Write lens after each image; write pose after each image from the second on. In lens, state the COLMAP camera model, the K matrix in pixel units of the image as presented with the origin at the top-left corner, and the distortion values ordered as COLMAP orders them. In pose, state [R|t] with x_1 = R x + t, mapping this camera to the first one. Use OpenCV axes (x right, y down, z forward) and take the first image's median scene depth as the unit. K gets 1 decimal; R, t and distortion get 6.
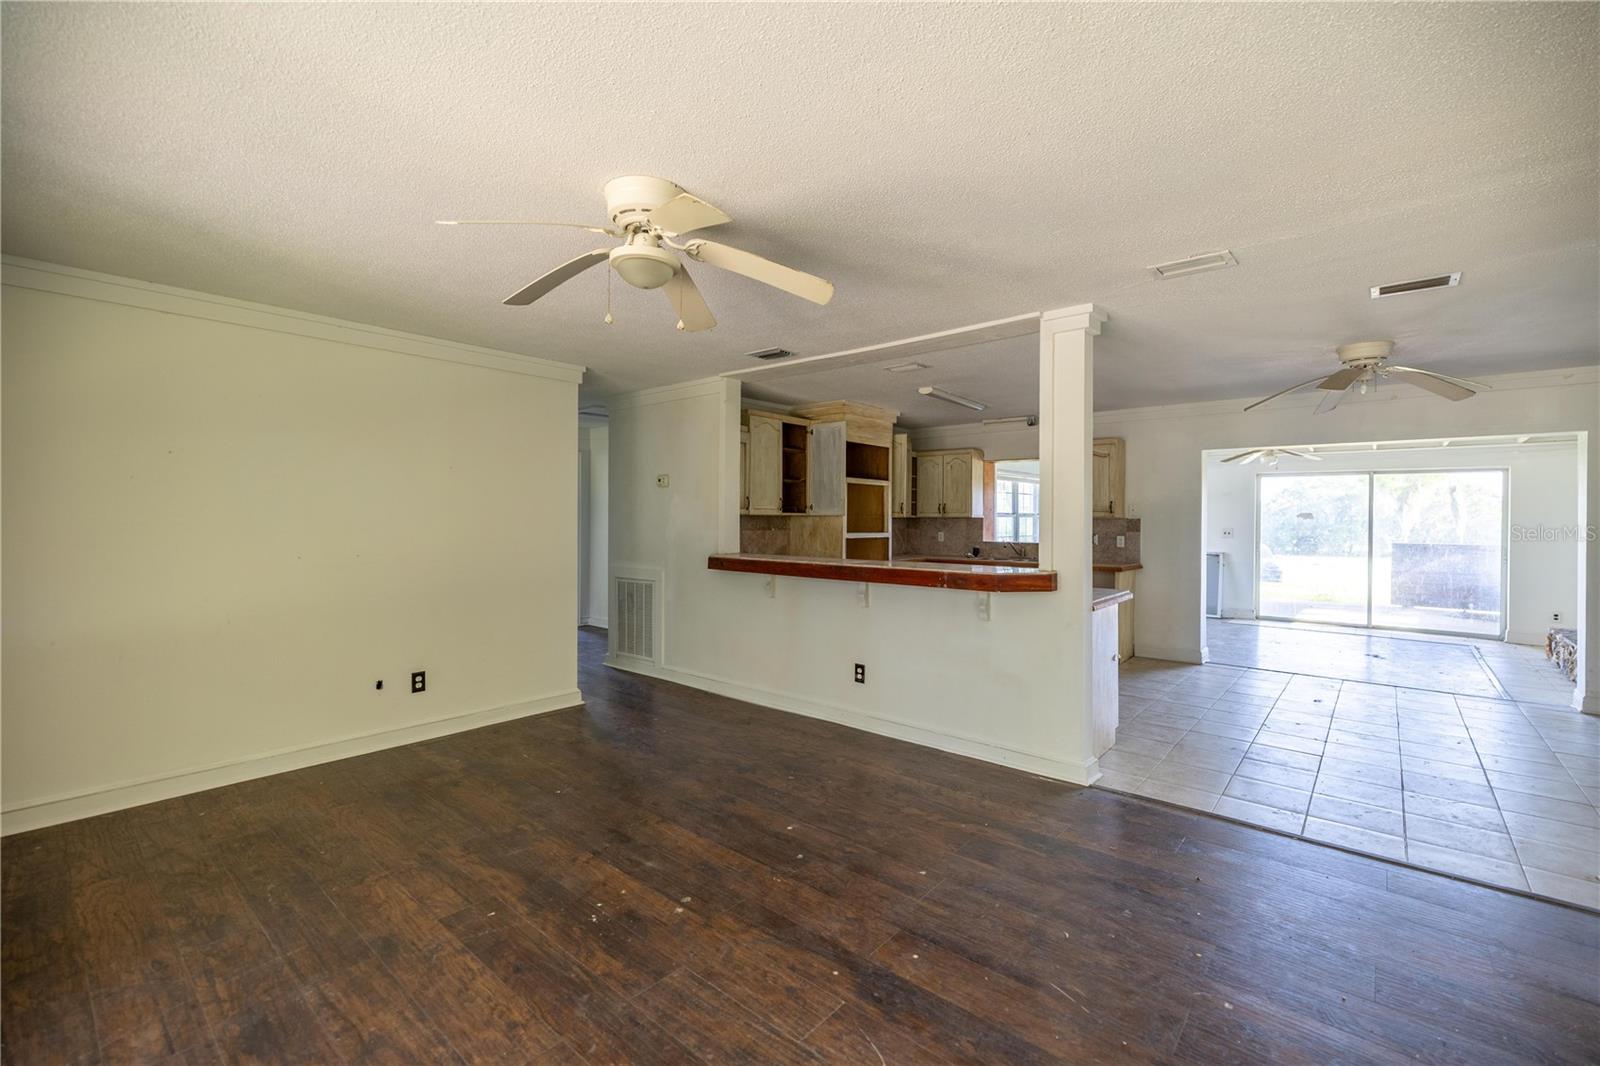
lens RADIAL K [[671.1, 0, 793.9], [0, 671.1, 521.5], [0, 0, 1]] dist [-0.000624, 0.000048]
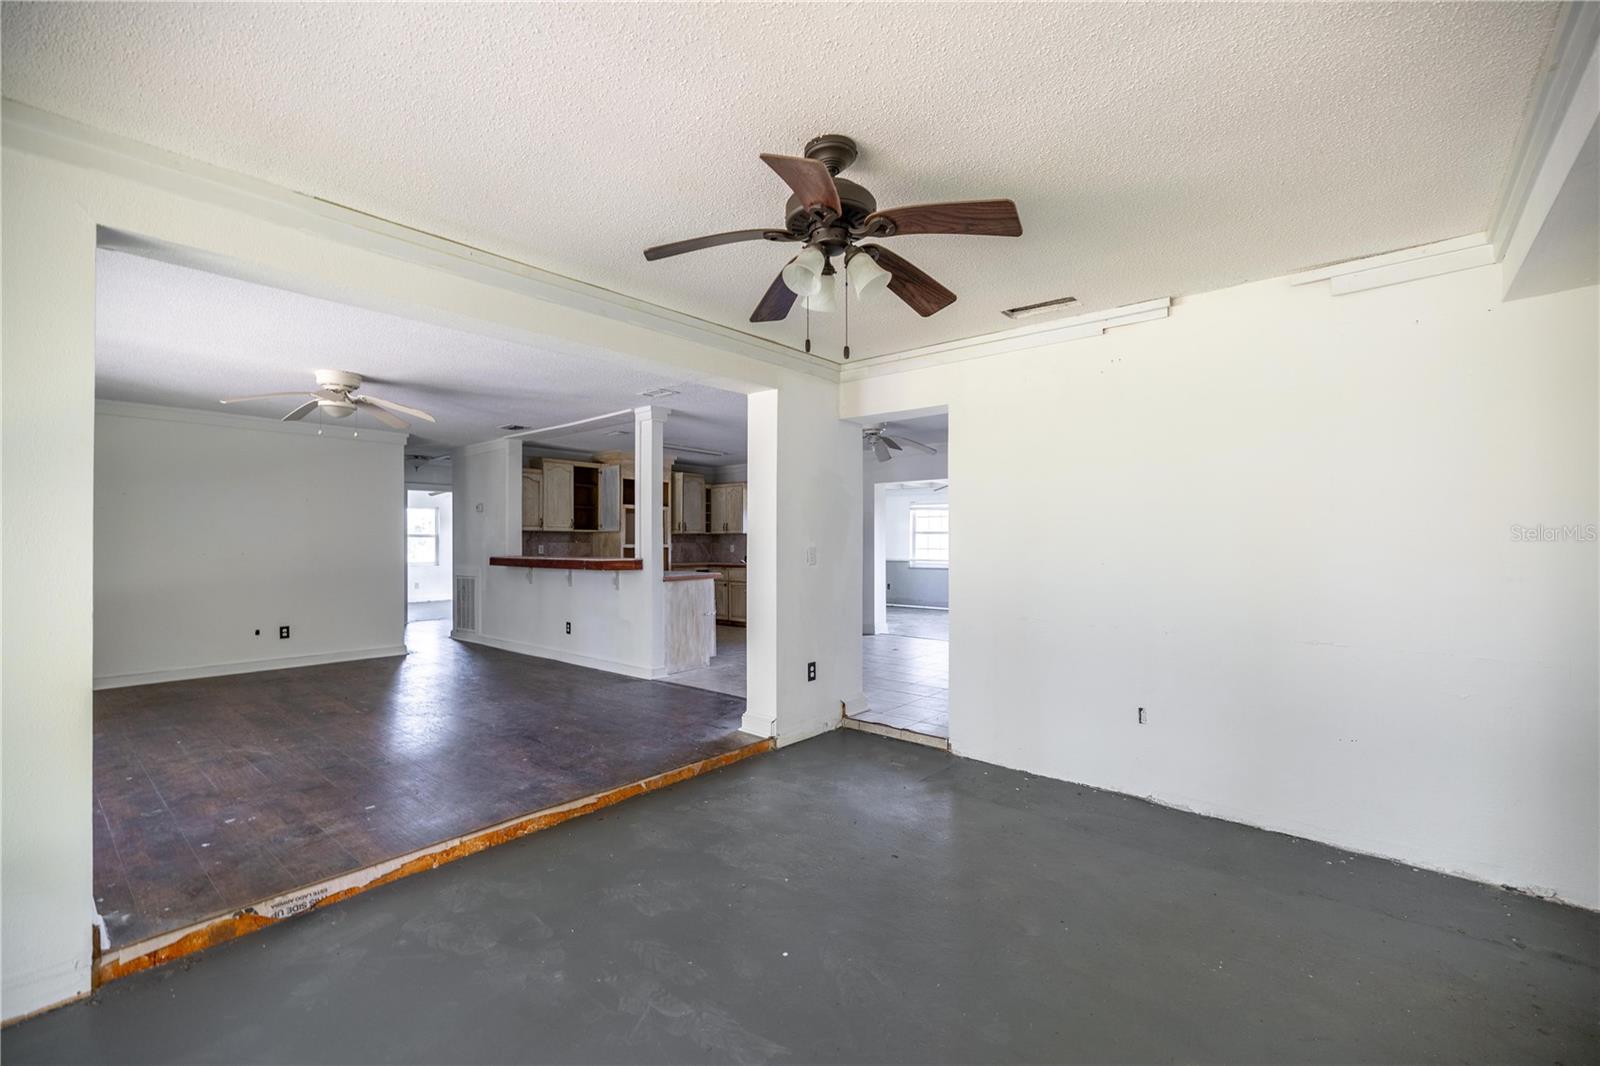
lens RADIAL K [[671.1, 0, 804.9], [0, 671.1, 535.7], [0, 0, 1]] dist [-0.000624, 0.000048]
pose [[0.999976, -0.006652, 0.001686, 0.476754], [0.006683, 0.999802, -0.018768, 0.030415], [-0.001561, 0.018779, 0.999822, -0.429395]]
